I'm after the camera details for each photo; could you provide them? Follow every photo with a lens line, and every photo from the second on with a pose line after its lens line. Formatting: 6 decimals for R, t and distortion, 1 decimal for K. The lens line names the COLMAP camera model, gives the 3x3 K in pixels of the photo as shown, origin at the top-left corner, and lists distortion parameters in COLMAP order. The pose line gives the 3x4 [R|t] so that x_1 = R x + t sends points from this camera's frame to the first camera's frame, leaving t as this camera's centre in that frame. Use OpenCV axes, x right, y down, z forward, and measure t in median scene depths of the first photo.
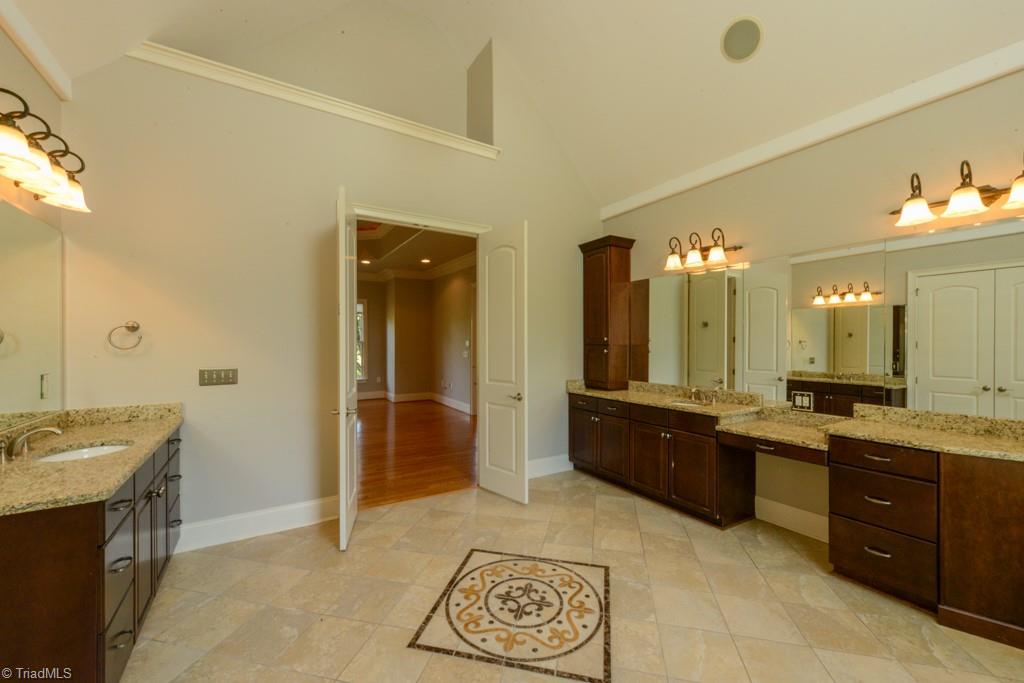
lens RADIAL K [[399.0, 0, 510.3], [0, 399.0, 342.5], [0, 0, 1]] dist [0.002213, 0.000108]
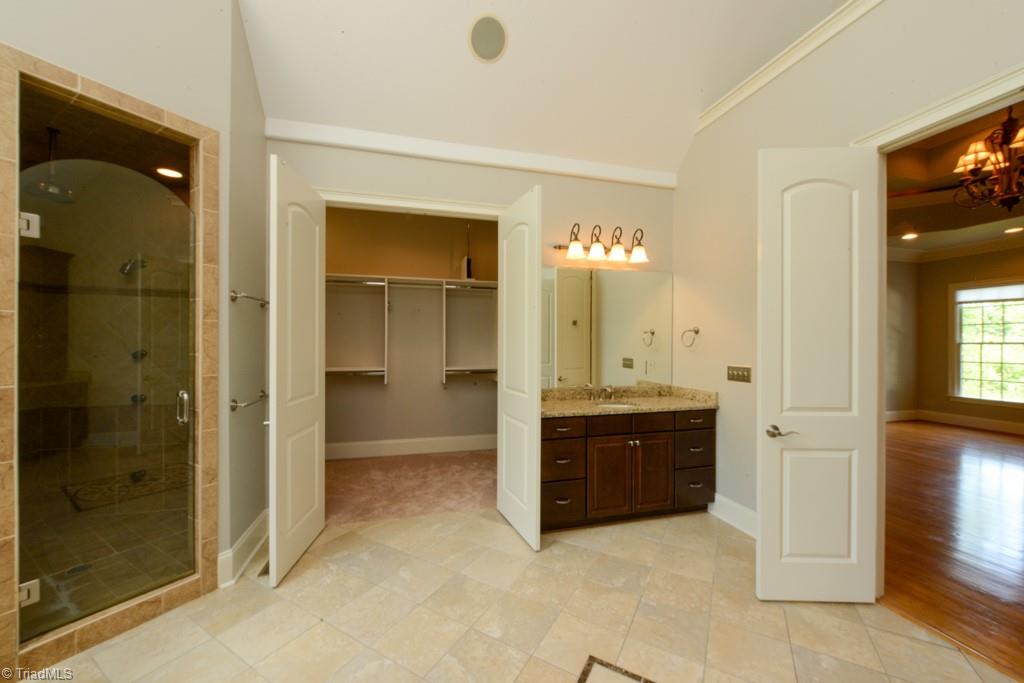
lens RADIAL K [[383.4, 0, 507.6], [0, 383.4, 343.9], [0, 0, 1]] dist [-0.001396, -0.000106]
pose [[-0.287905, 0.003207, -0.957654, 0.520931], [-0.002109, 0.999990, 0.003983, 0.001733], [0.957657, 0.003166, -0.287895, 0.813317]]
